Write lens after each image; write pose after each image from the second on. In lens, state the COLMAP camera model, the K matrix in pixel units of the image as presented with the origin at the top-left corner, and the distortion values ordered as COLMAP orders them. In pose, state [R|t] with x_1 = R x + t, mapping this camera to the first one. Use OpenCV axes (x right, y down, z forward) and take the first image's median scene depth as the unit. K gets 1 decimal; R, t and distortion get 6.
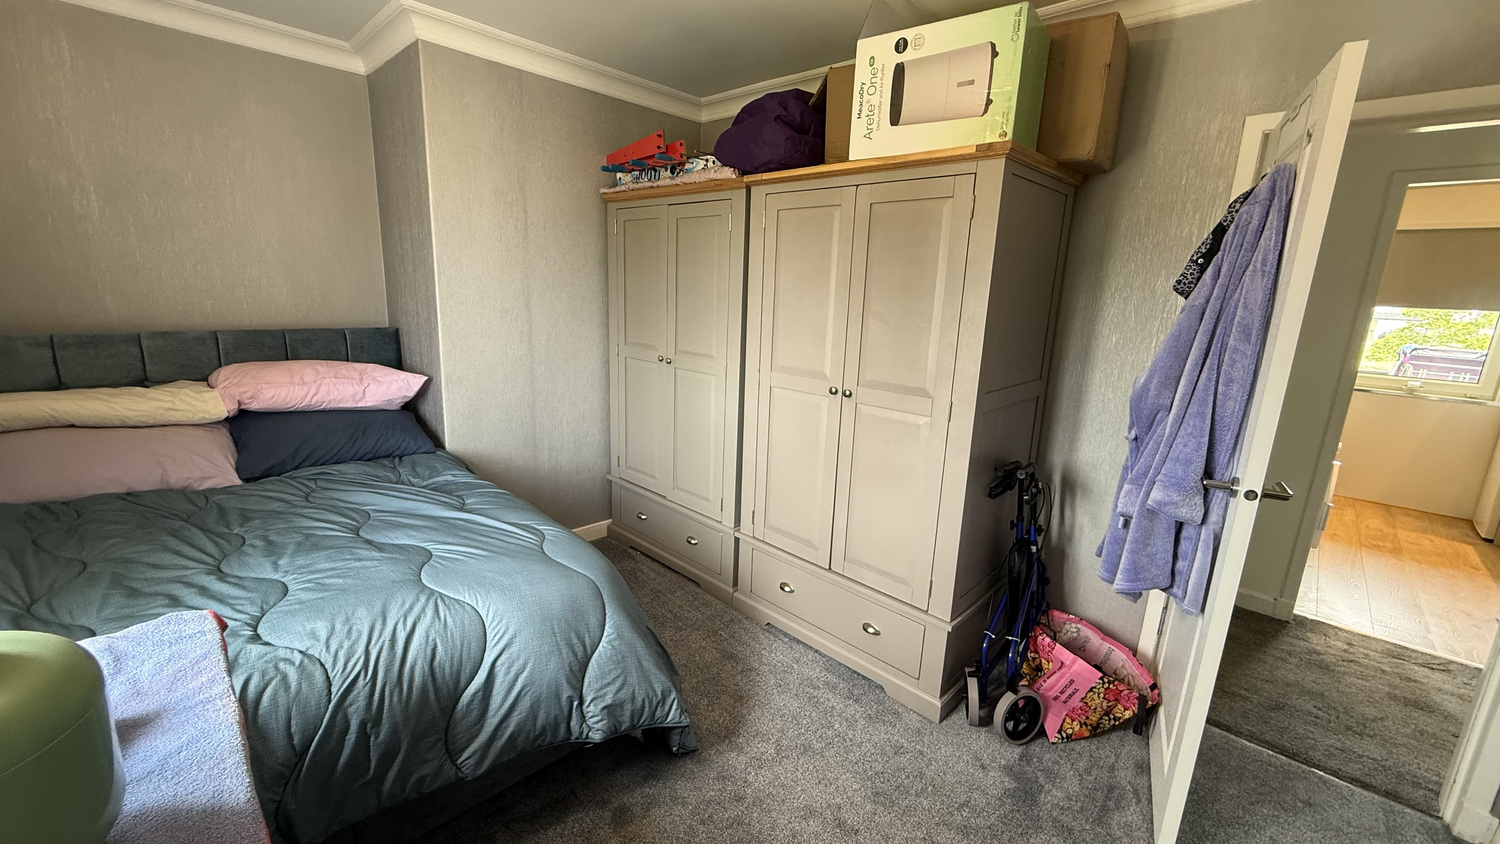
lens RADIAL K [[594.4, 0, 750.0], [0, 594.4, 422.0], [0, 0, 1]] dist [-0.001061, 0.000082]
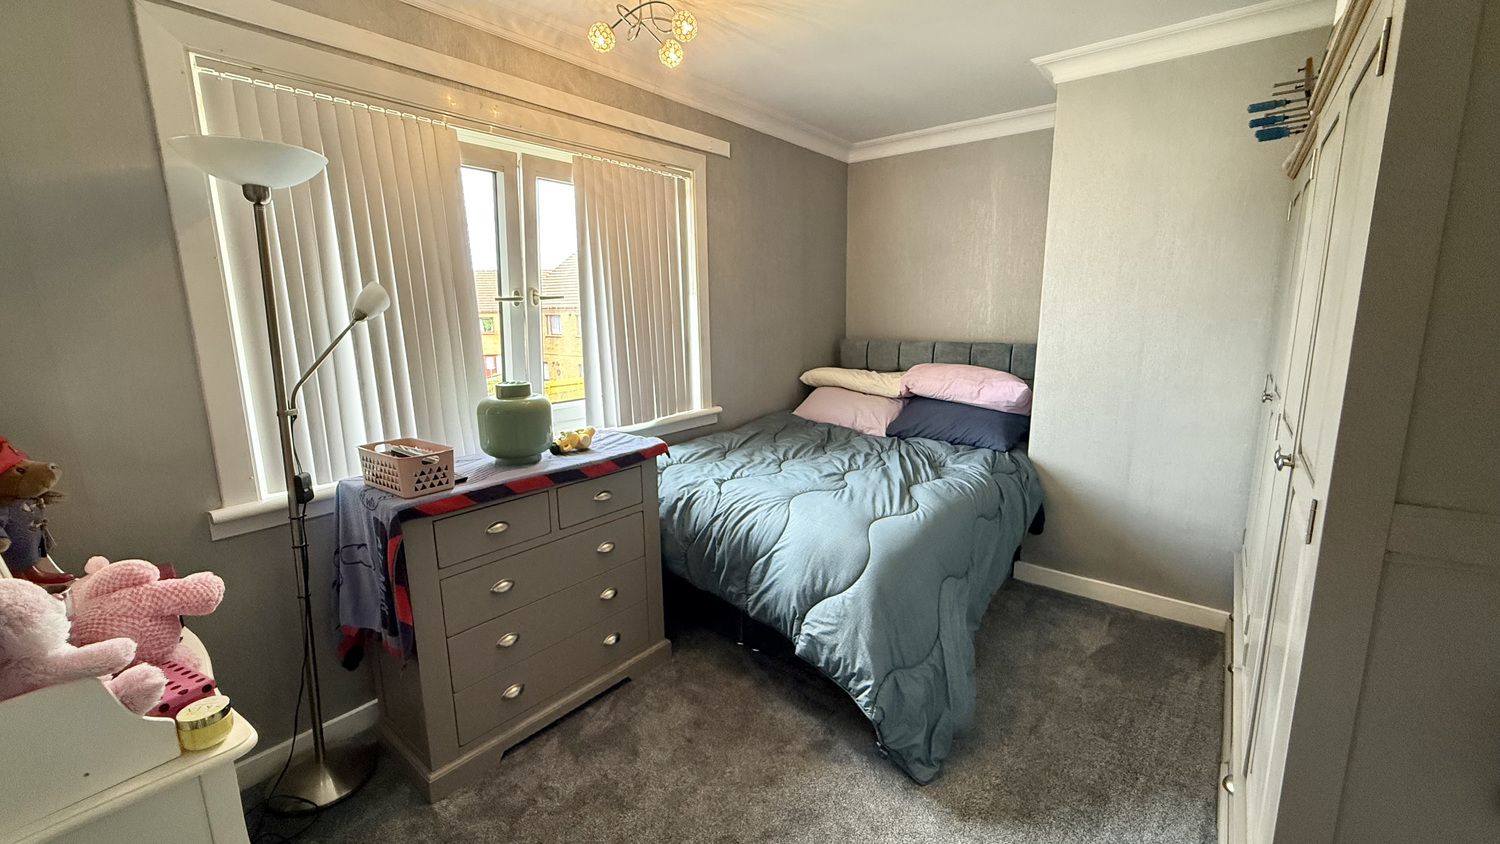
lens RADIAL K [[594.4, 0, 750.0], [0, 594.4, 422.0], [0, 0, 1]] dist [-0.001061, 0.000082]
pose [[0.098735, 0.143287, -0.984744, 0.815327], [-0.202955, 0.971679, 0.121037, -0.065341], [0.974197, 0.187908, 0.125019, 0.588409]]
